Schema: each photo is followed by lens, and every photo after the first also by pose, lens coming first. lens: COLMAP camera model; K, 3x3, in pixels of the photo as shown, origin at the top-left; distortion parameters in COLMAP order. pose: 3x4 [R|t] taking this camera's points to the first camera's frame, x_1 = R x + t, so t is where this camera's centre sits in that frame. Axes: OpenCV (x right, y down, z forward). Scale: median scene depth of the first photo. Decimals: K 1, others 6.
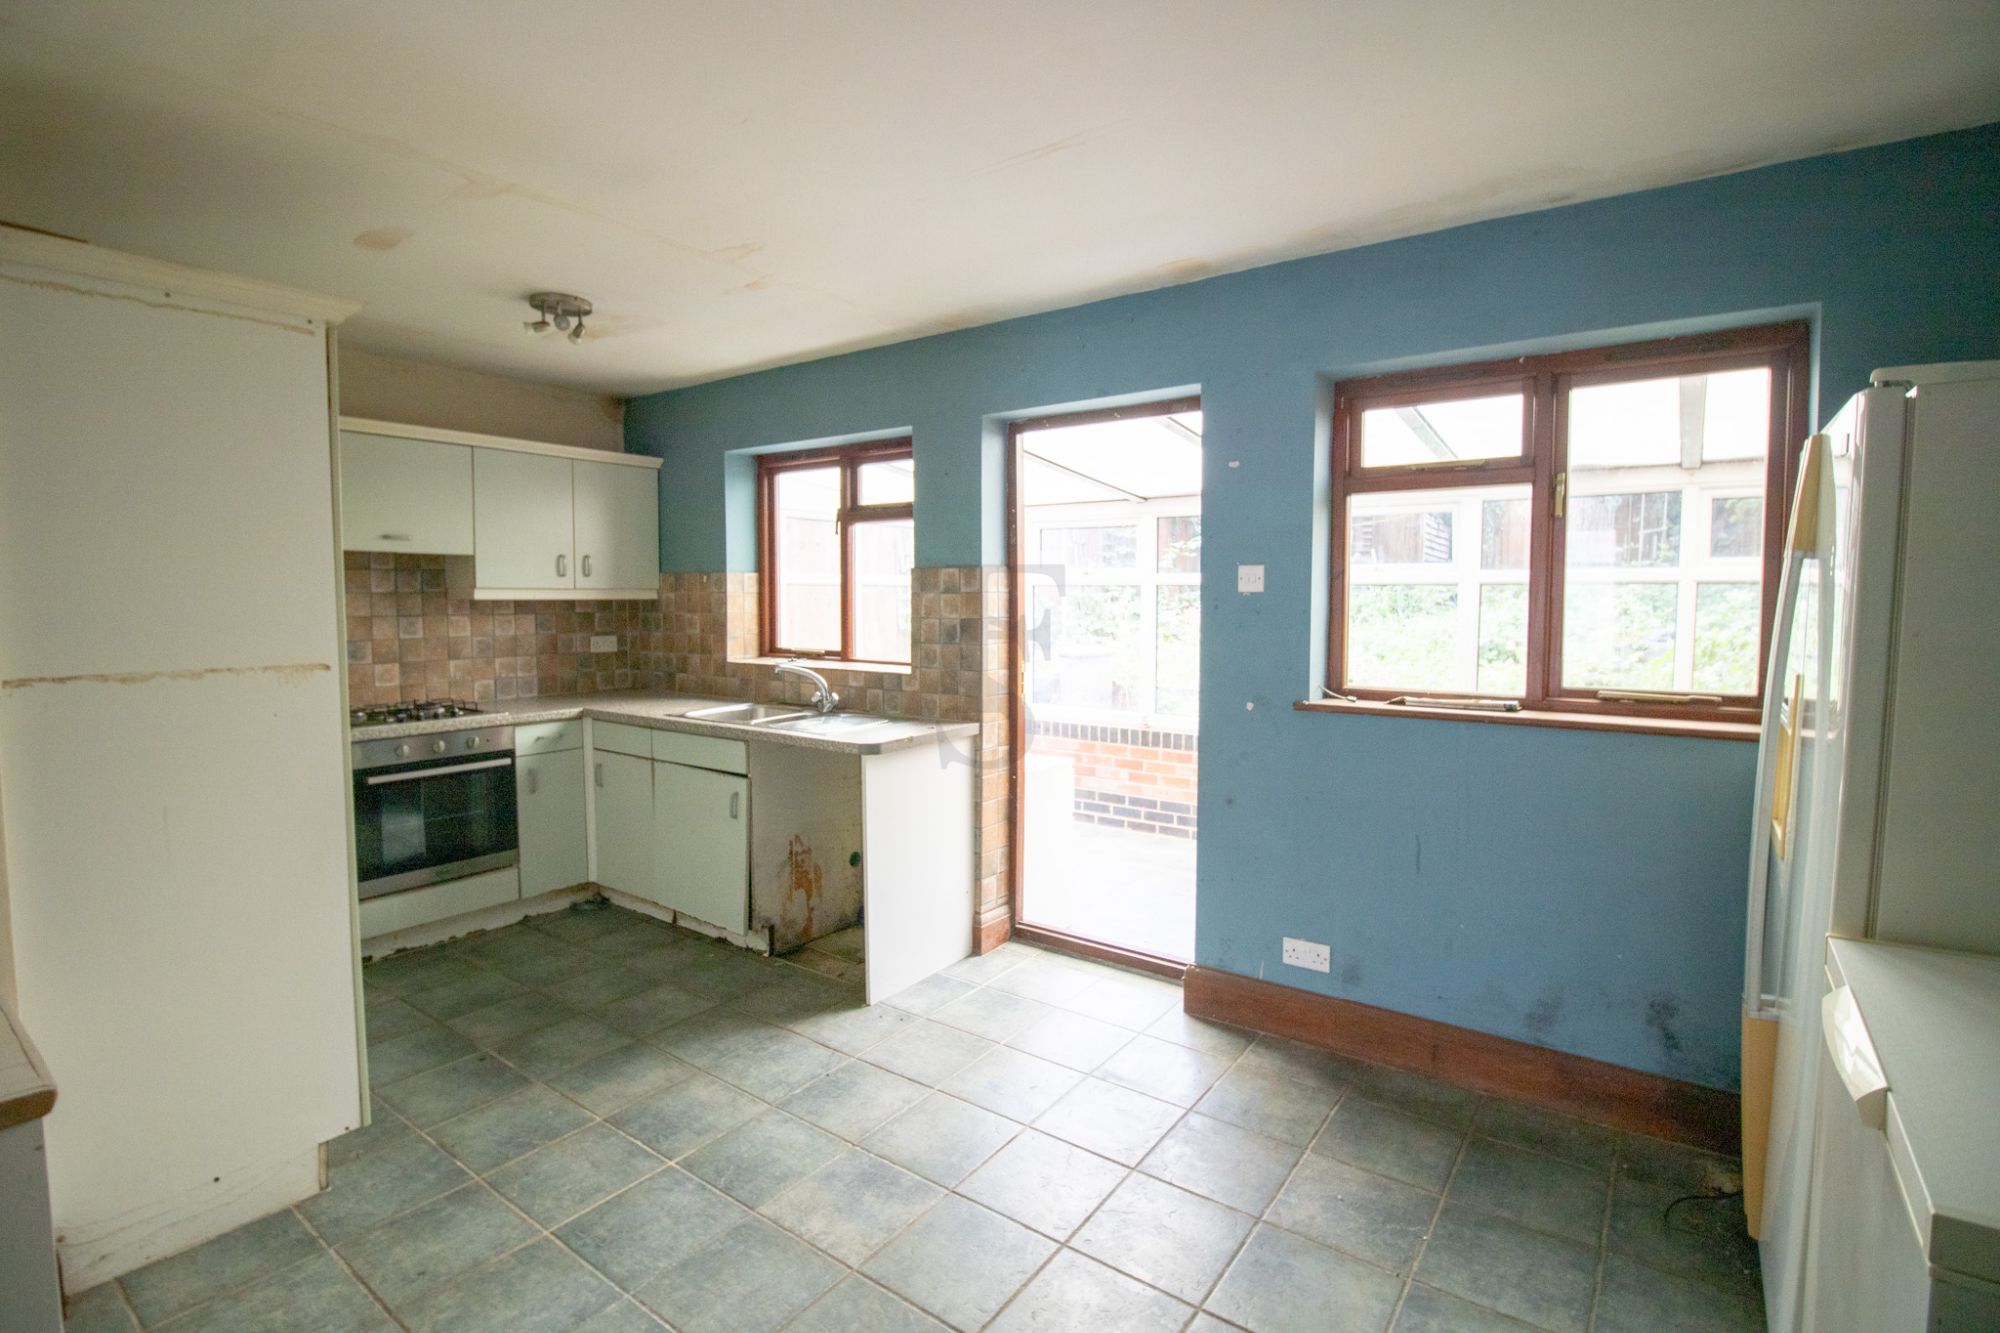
lens RADIAL K [[947.3, 0, 1003.9], [0, 947.3, 648.5], [0, 0, 1]] dist [-0.002648, -0.010934]
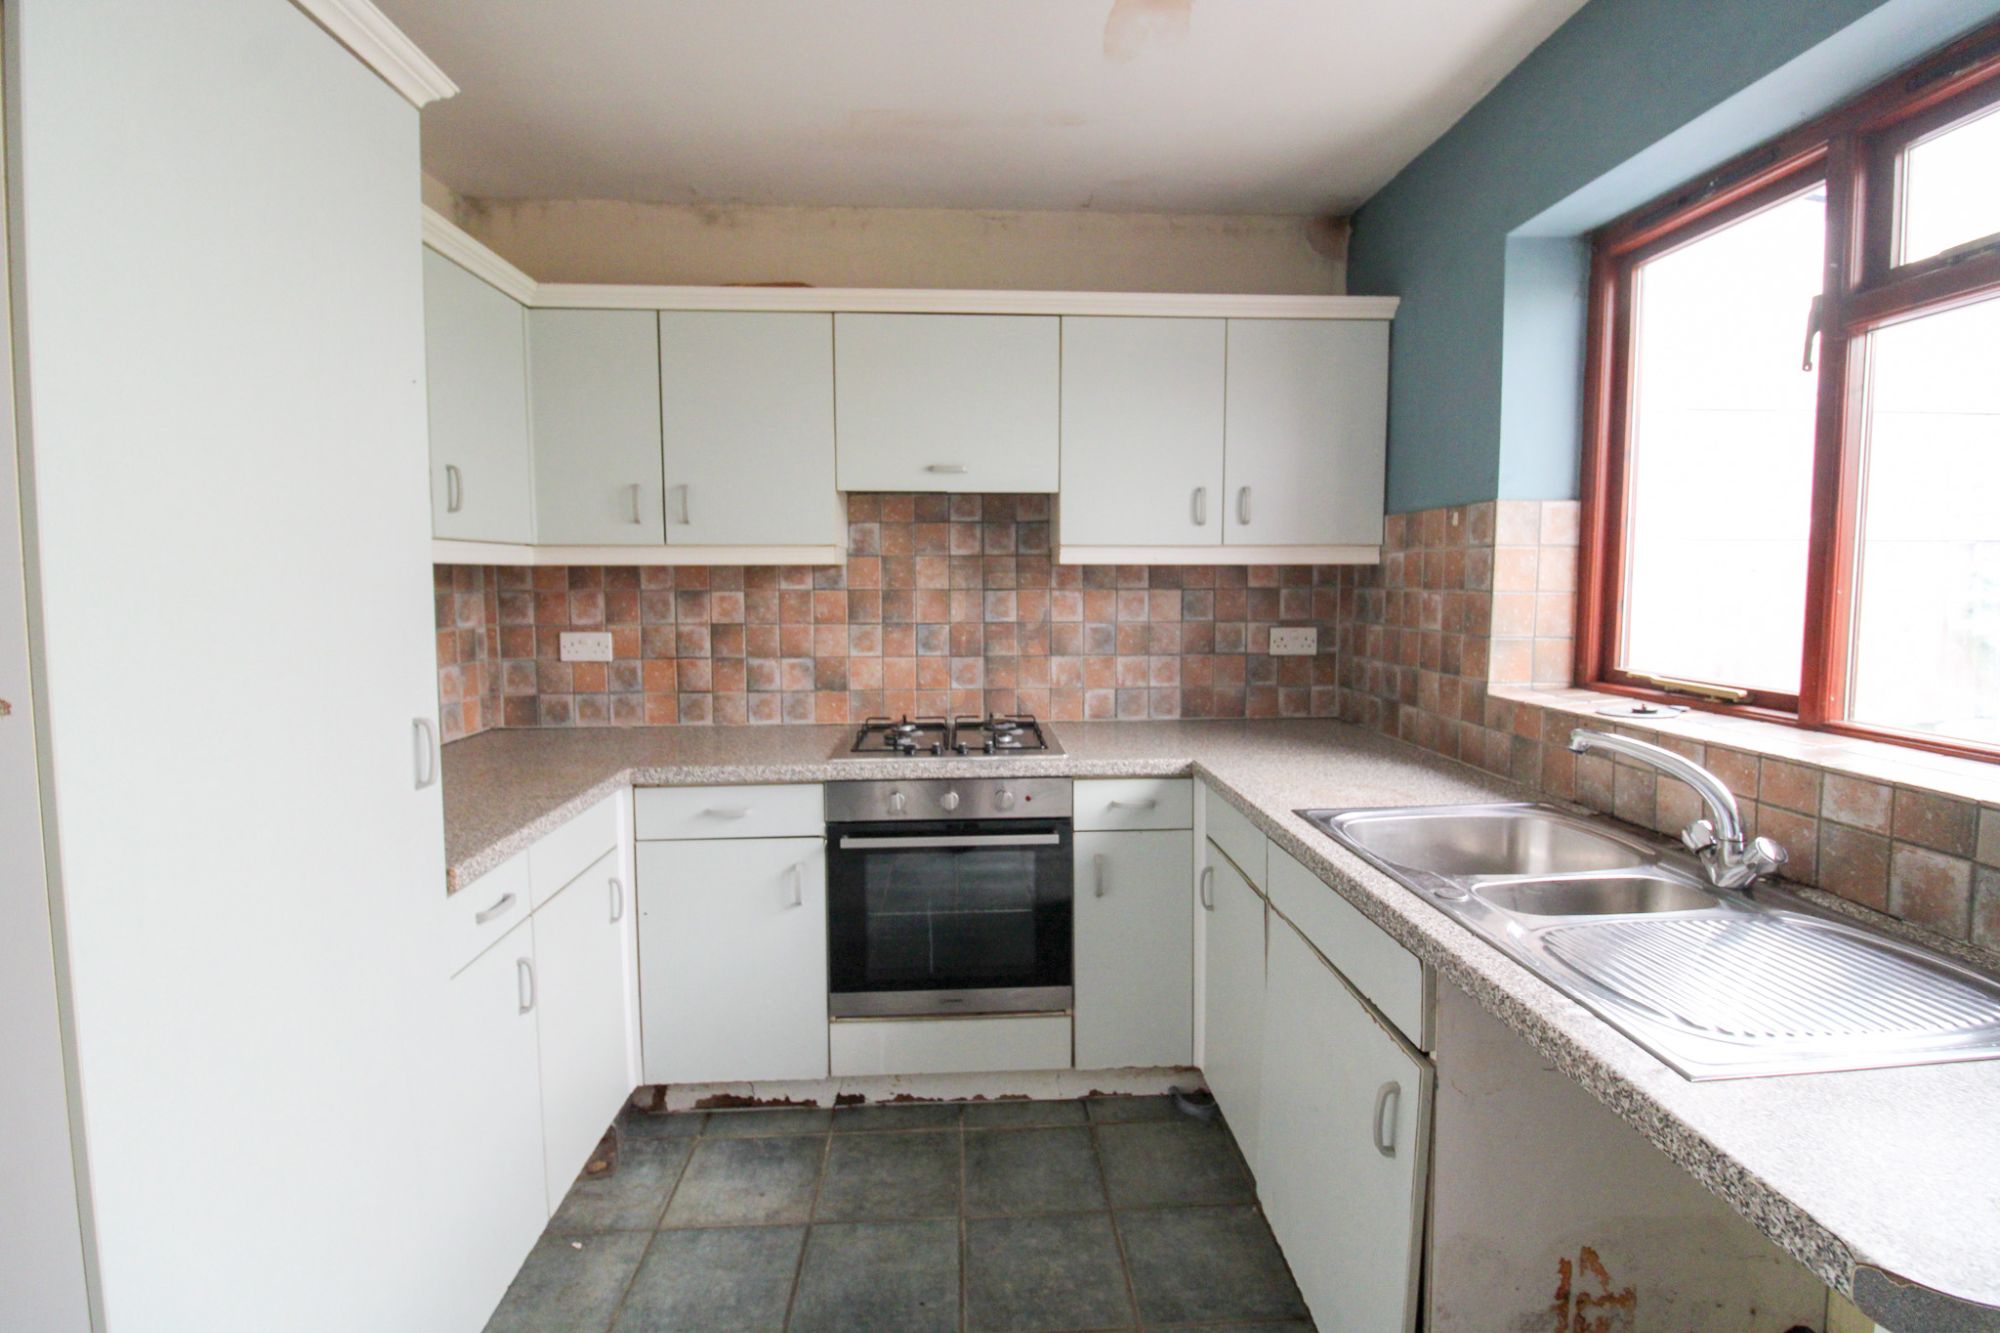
lens RADIAL K [[947.3, 0, 1003.9], [0, 947.3, 648.5], [0, 0, 1]] dist [-0.002648, -0.010934]
pose [[0.638022, 0.054836, -0.768063, -0.089944], [-0.040713, 0.998468, 0.037467, -0.016456], [0.768941, 0.007365, 0.639277, 0.528736]]
